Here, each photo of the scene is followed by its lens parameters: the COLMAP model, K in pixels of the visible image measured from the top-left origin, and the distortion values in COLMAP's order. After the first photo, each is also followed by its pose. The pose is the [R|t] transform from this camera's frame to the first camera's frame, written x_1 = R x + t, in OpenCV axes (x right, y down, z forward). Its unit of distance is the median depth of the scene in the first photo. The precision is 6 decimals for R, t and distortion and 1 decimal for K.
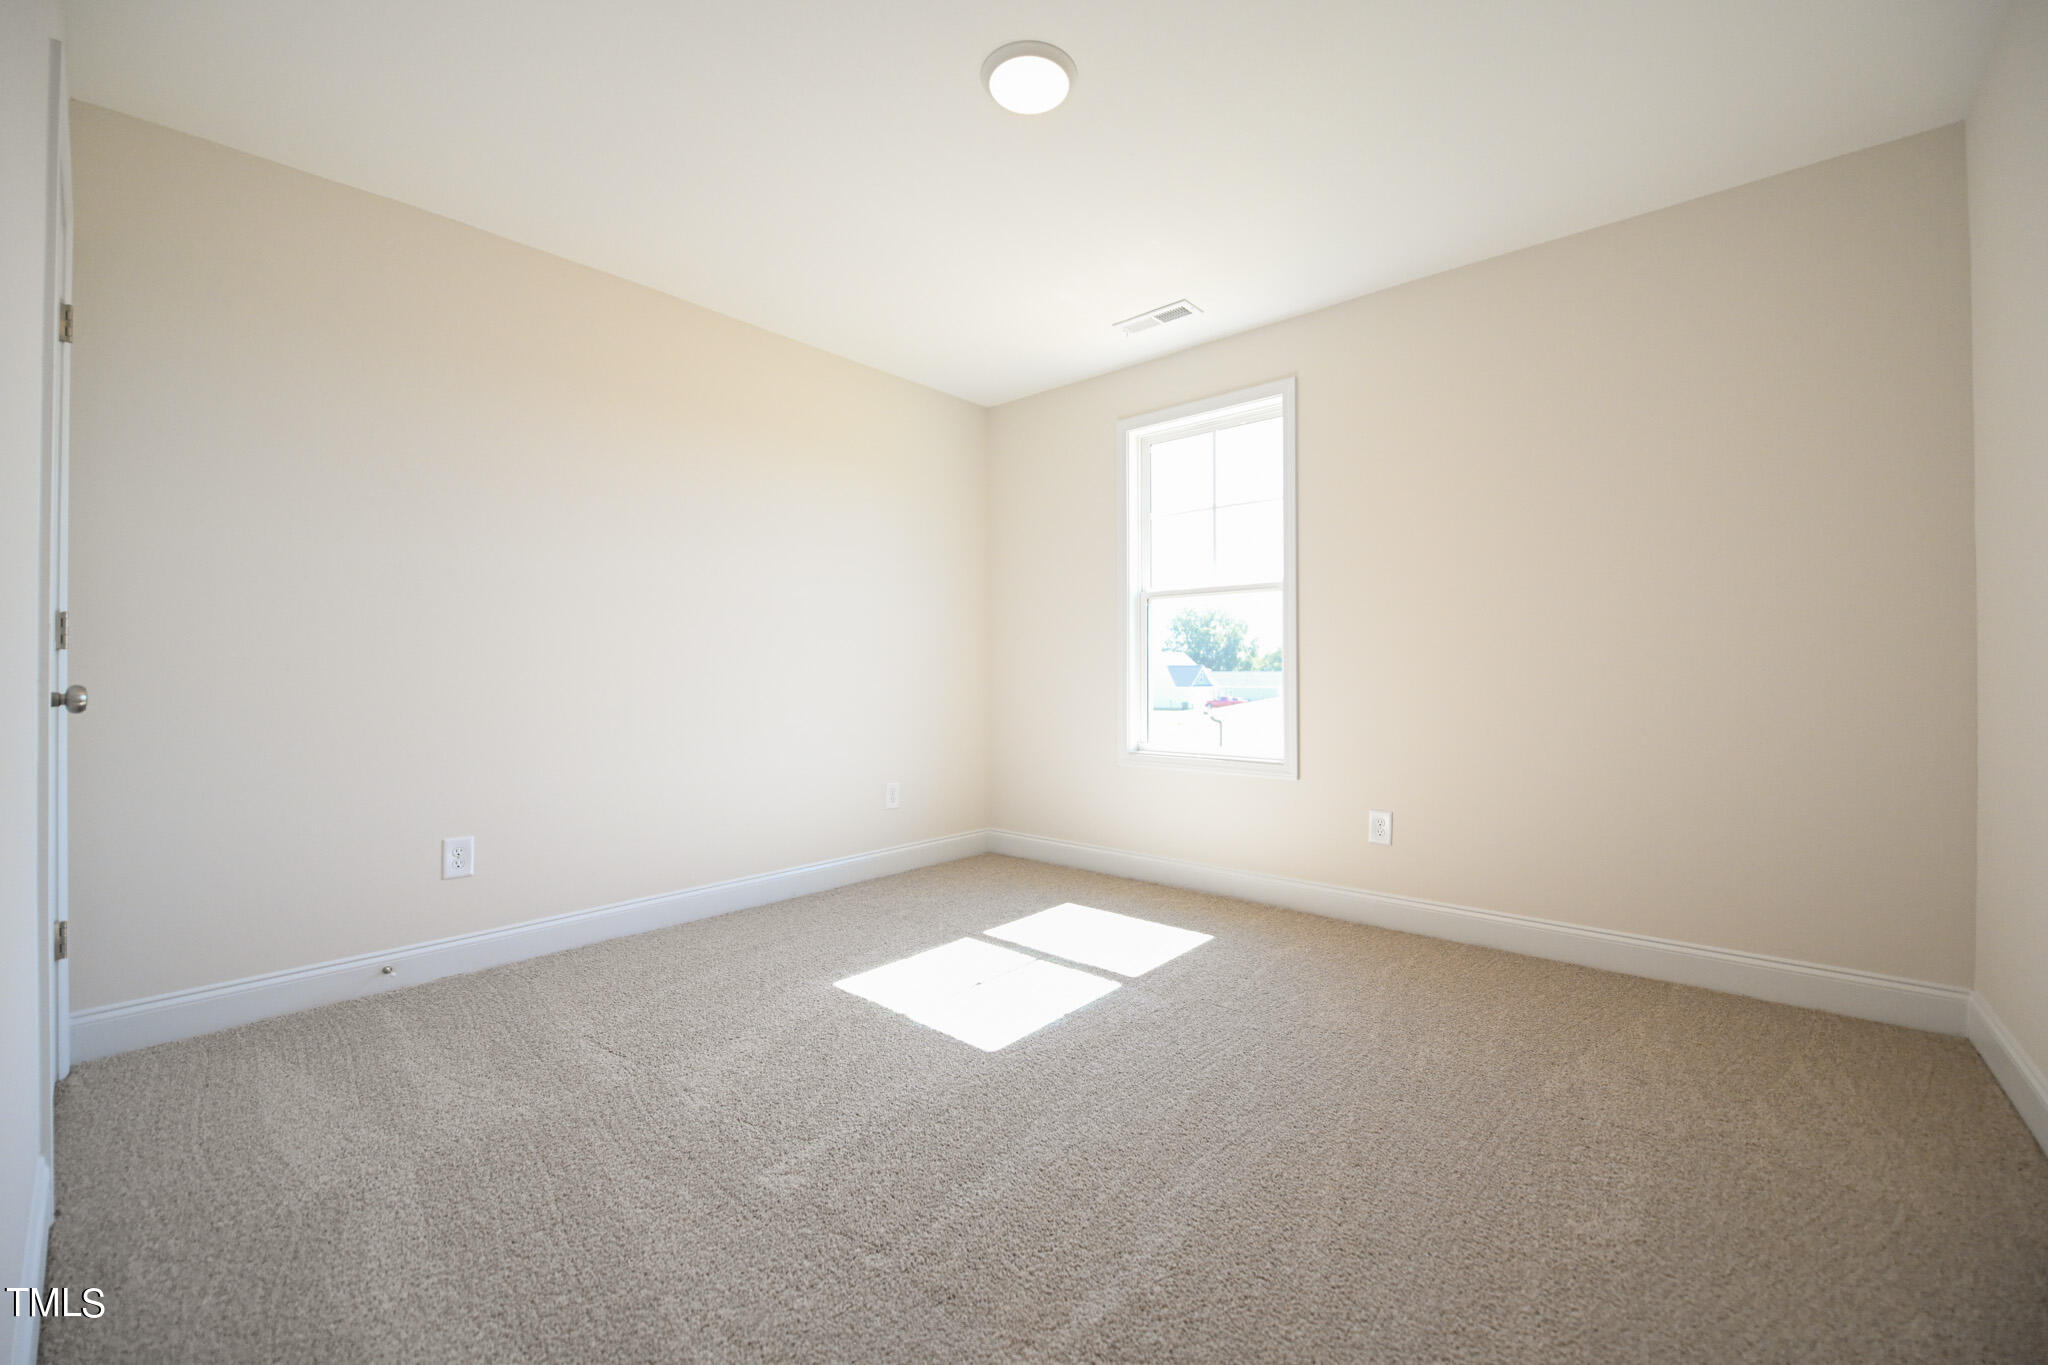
lens RADIAL K [[822.2, 0, 1020.6], [0, 822.2, 667.8], [0, 0, 1]] dist [-0.000954, -0.000198]
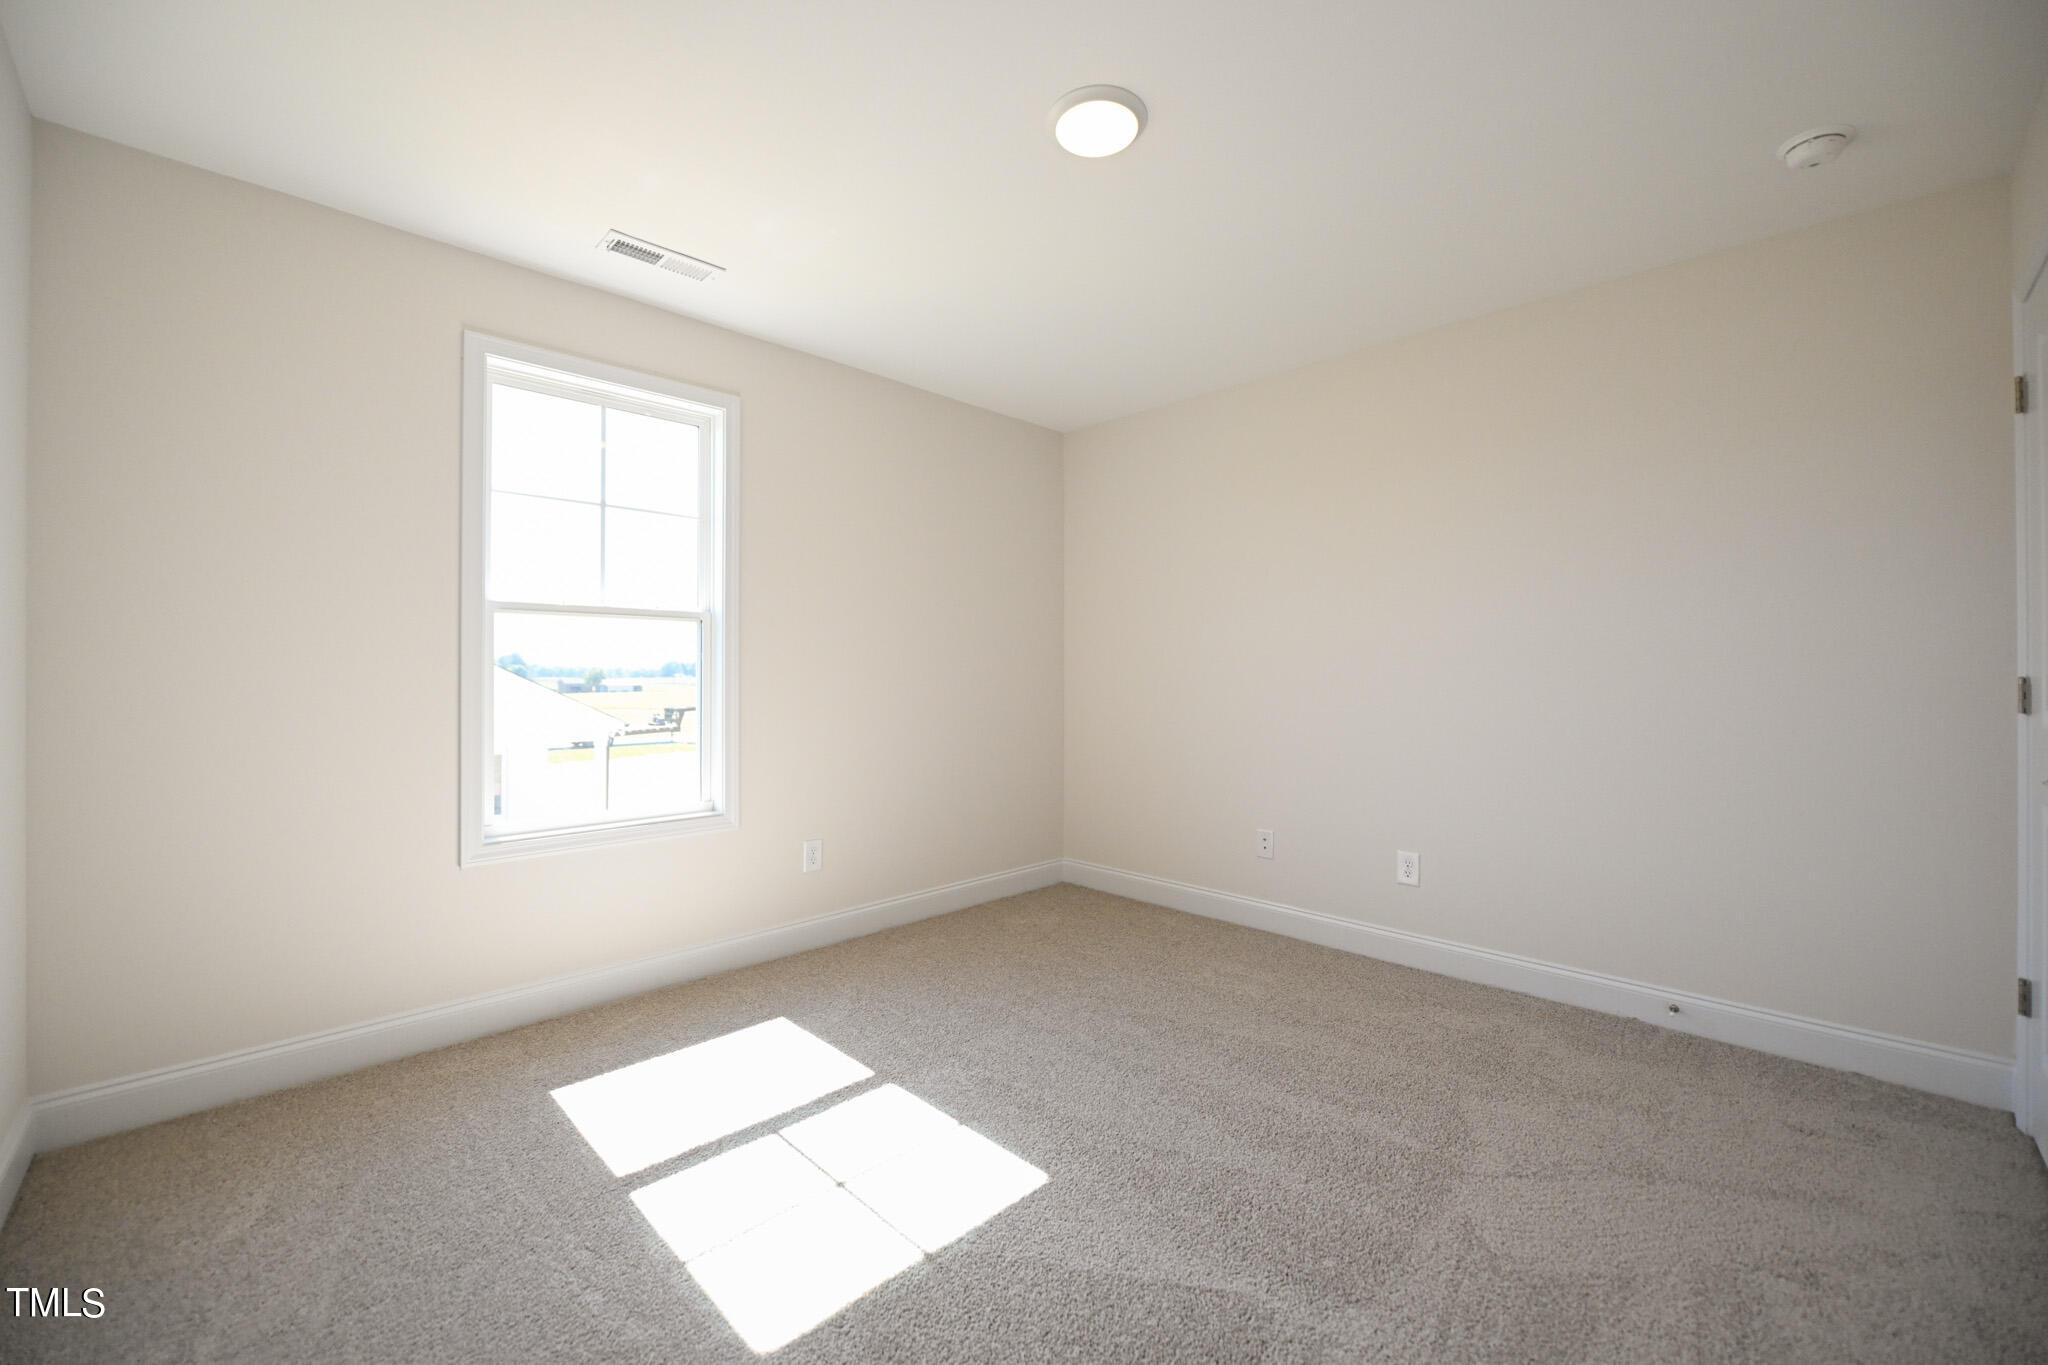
lens RADIAL K [[822.2, 0, 1020.6], [0, 822.2, 667.8], [0, 0, 1]] dist [-0.000954, -0.000198]
pose [[0.061476, 0.011000, 0.998048, -0.622166], [-0.006834, 0.999920, -0.010600, -0.041671], [-0.998085, -0.006169, 0.061546, 0.670837]]
